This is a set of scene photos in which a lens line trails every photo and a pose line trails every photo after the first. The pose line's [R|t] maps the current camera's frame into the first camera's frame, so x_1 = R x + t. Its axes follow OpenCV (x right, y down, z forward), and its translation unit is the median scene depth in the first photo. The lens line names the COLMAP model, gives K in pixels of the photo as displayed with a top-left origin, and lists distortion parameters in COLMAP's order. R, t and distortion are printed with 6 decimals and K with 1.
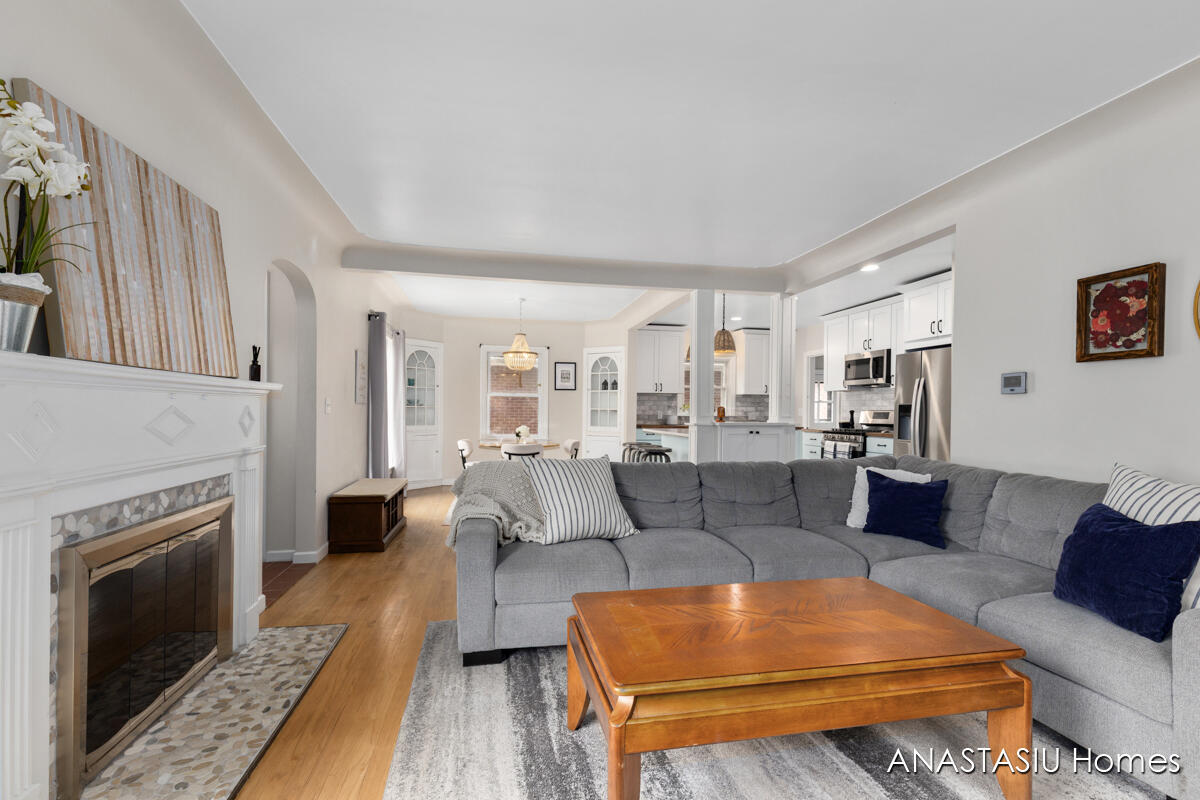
lens RADIAL K [[543.7, 0, 598.2], [0, 543.7, 413.4], [0, 0, 1]] dist [0.012204, -0.002292]
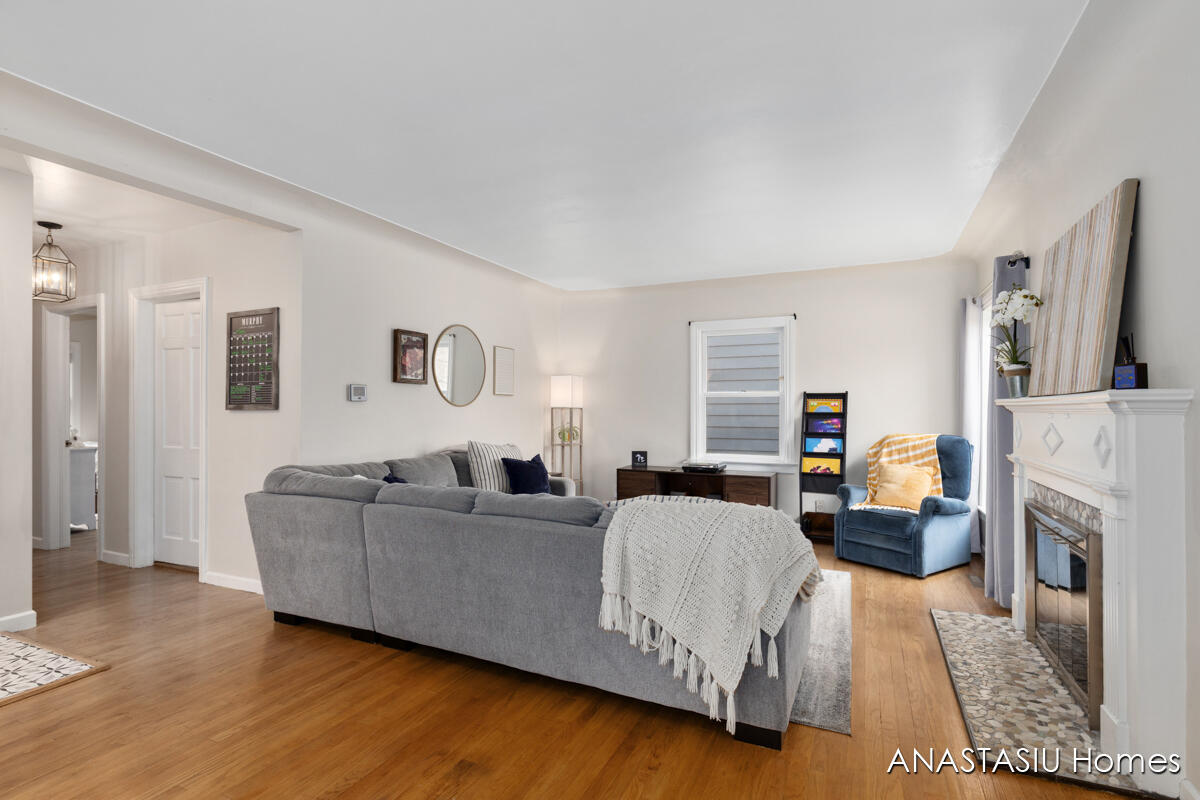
lens RADIAL K [[561.7, 0, 603.5], [0, 561.7, 414.1], [0, 0, 1]] dist [-0.000705, -0.001063]
pose [[-0.811816, -0.016411, 0.583683, -0.266068], [-0.006220, 0.999791, 0.019460, -0.020111], [-0.583881, 0.012167, -0.811748, 1.002007]]
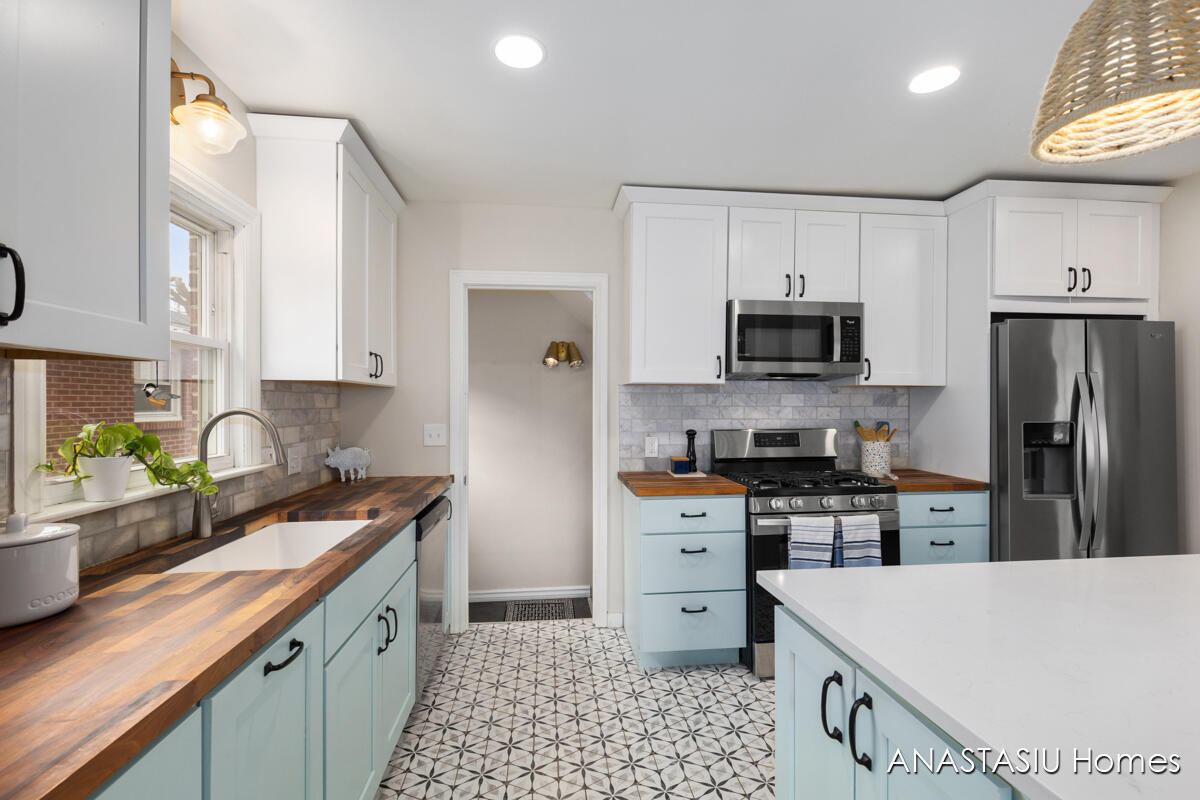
lens RADIAL K [[543.7, 0, 603.5], [0, 543.7, 402.6], [0, 0, 1]] dist [0.012204, -0.002292]
pose [[0.083053, -0.012591, 0.996466, 0.039037], [0.005491, 0.999911, 0.012177, -0.045793], [-0.996530, 0.004460, 0.083115, 1.442164]]
